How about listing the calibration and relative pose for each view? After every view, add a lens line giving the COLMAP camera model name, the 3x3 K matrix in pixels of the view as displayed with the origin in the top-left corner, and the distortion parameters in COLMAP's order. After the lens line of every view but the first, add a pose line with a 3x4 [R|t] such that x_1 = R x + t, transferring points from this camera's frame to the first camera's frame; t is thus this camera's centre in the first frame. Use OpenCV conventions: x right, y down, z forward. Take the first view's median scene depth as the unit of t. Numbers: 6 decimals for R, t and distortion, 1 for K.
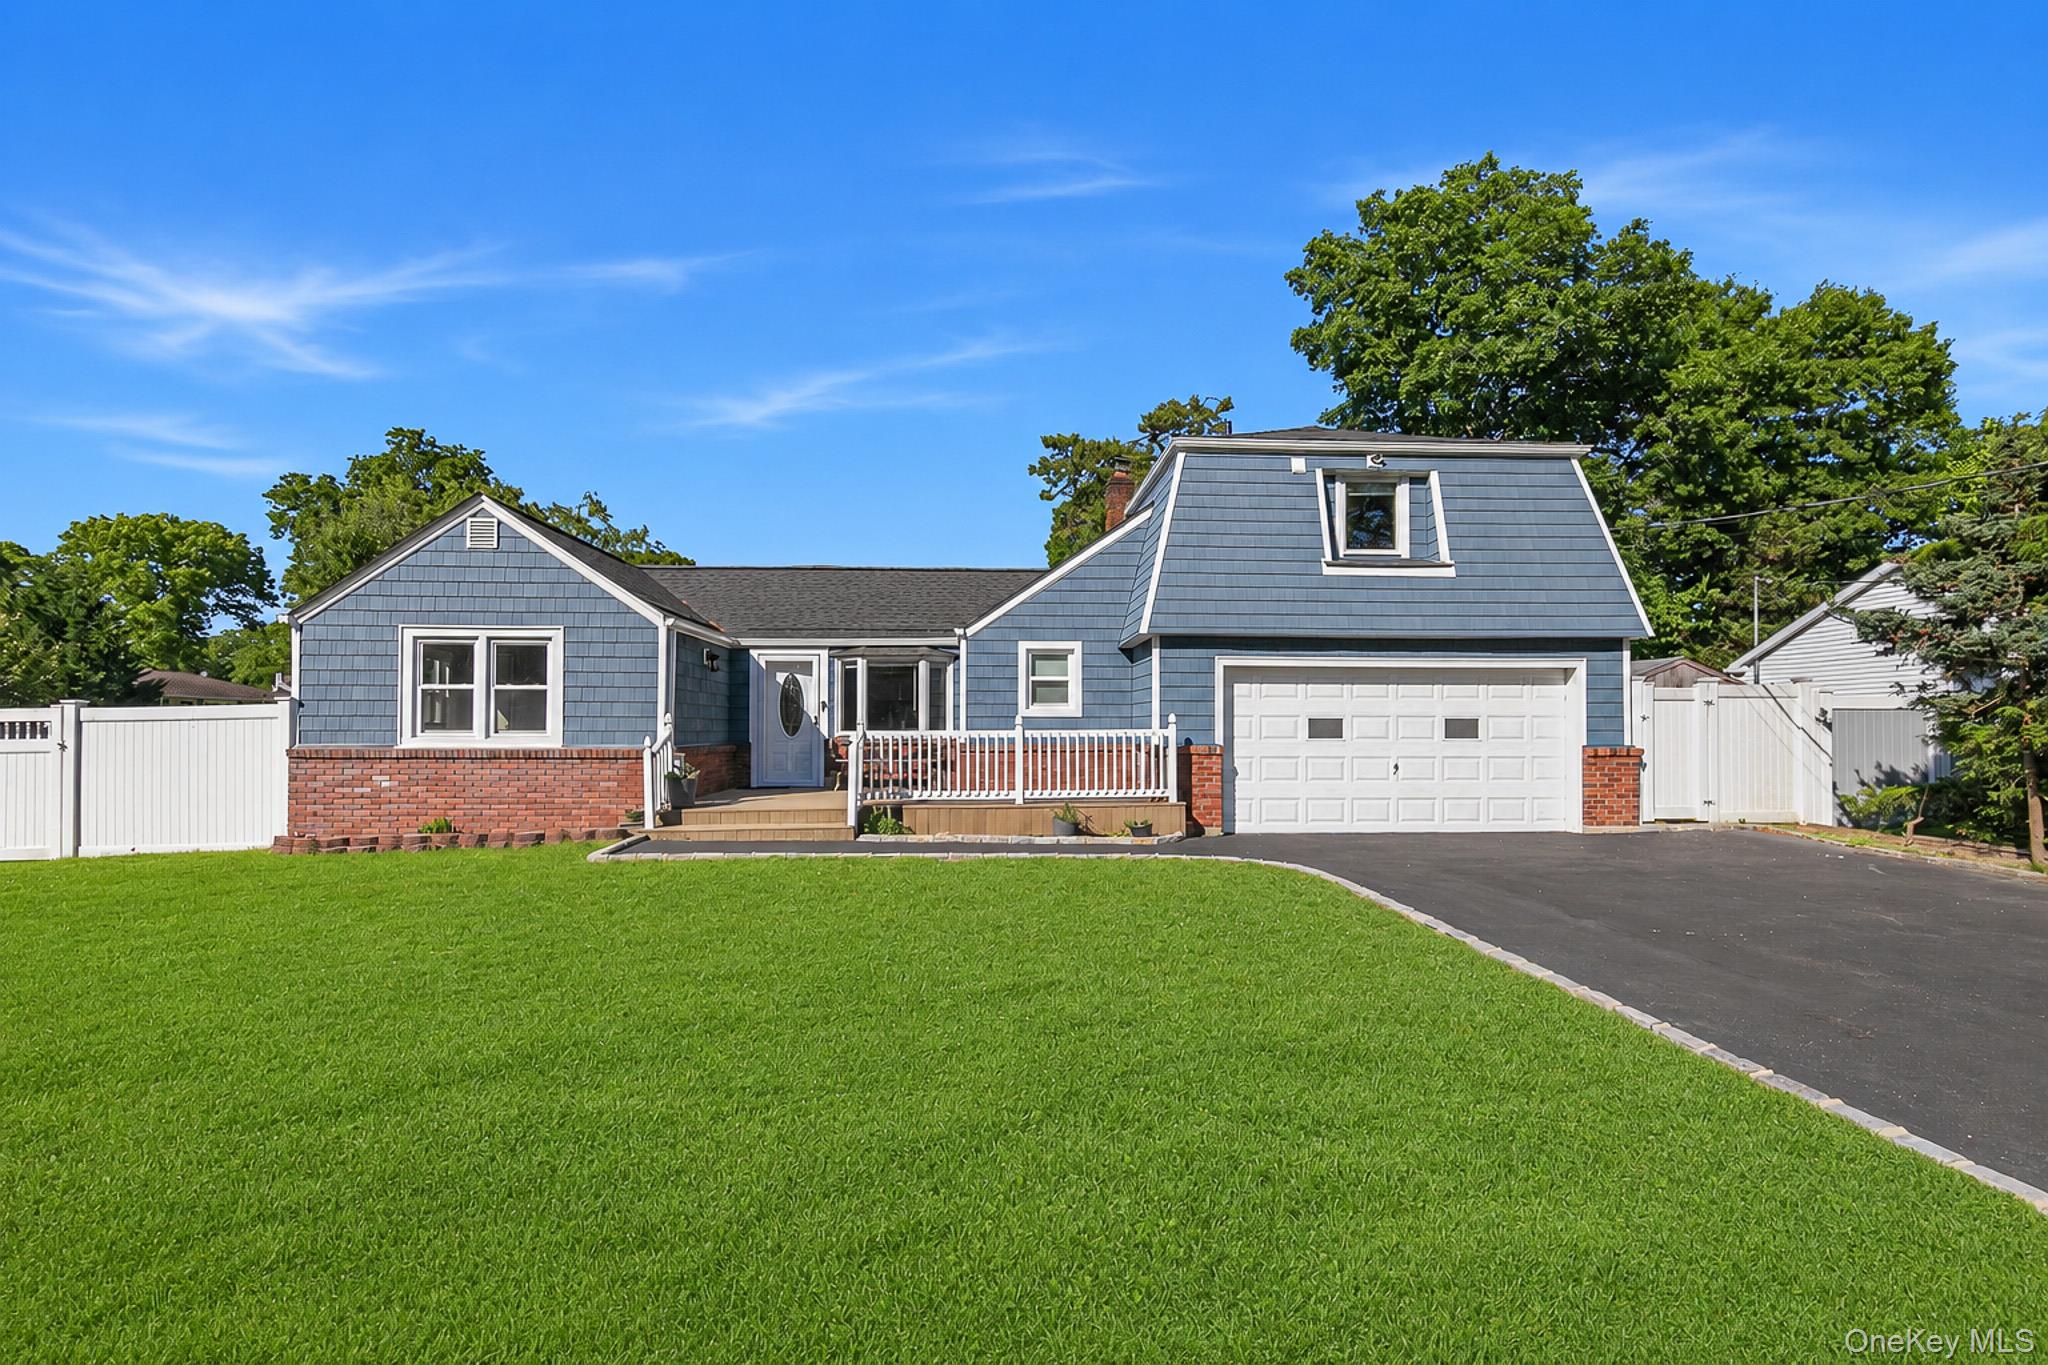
lens RADIAL K [[909.9, 0, 1037.1], [0, 909.9, 714.3], [0, 0, 1]] dist [0.000340, -0.000211]
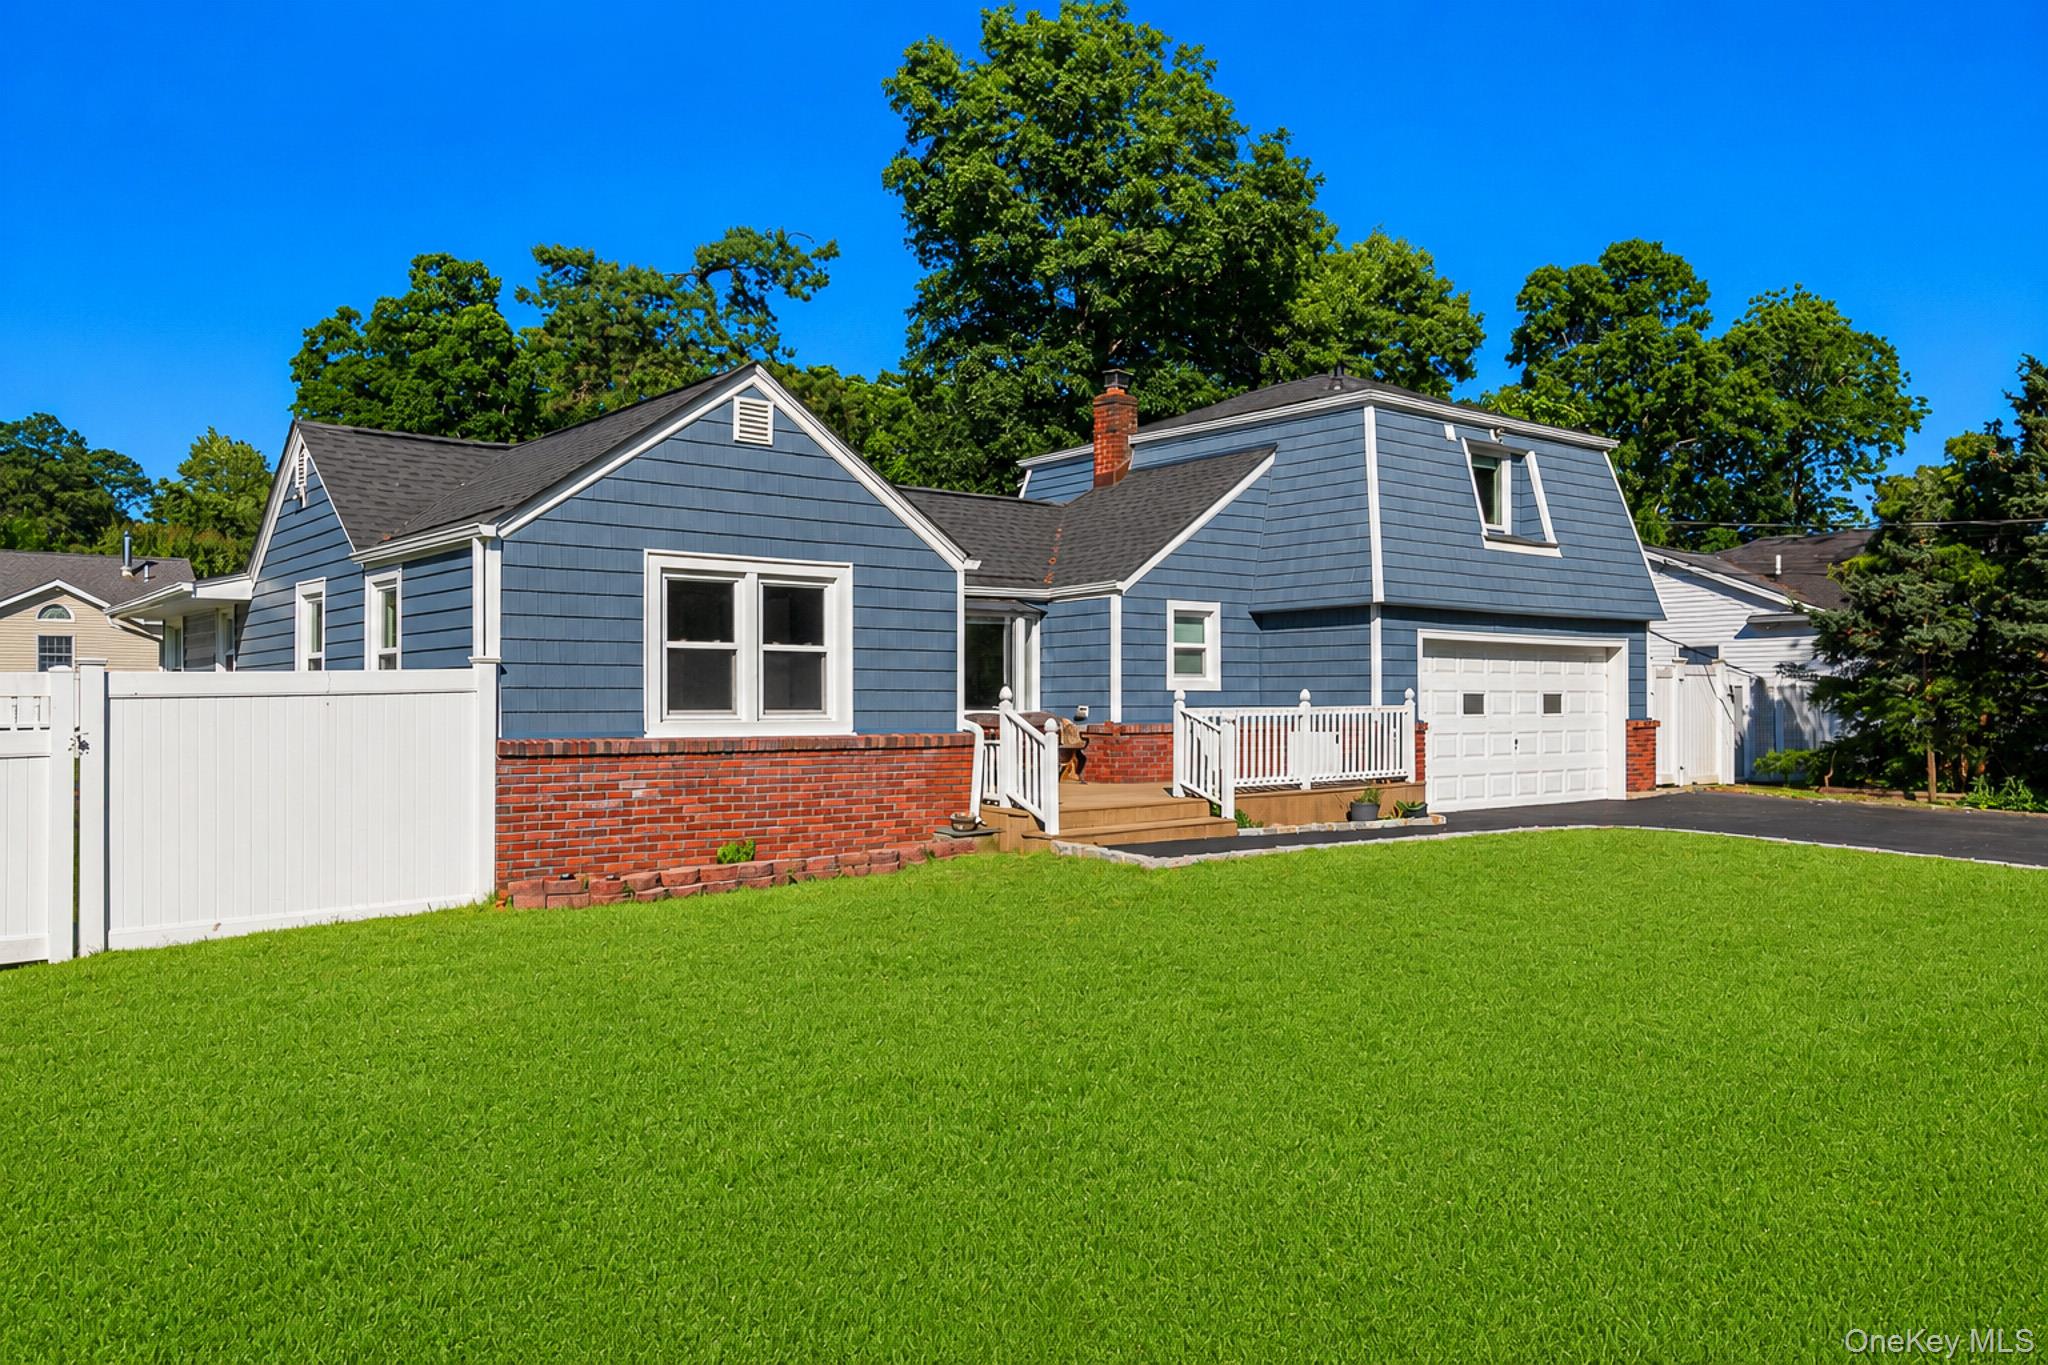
lens RADIAL K [[1419.9, 0, 1024.0], [0, 1419.9, 682.5], [0, 0, 1]] dist [-0.005890, -0.001397]
pose [[0.825599, 0.005279, 0.564232, -0.972262], [-0.004203, 0.999986, -0.003206, -0.000579], [-0.564241, 0.000275, 0.825610, 0.008168]]
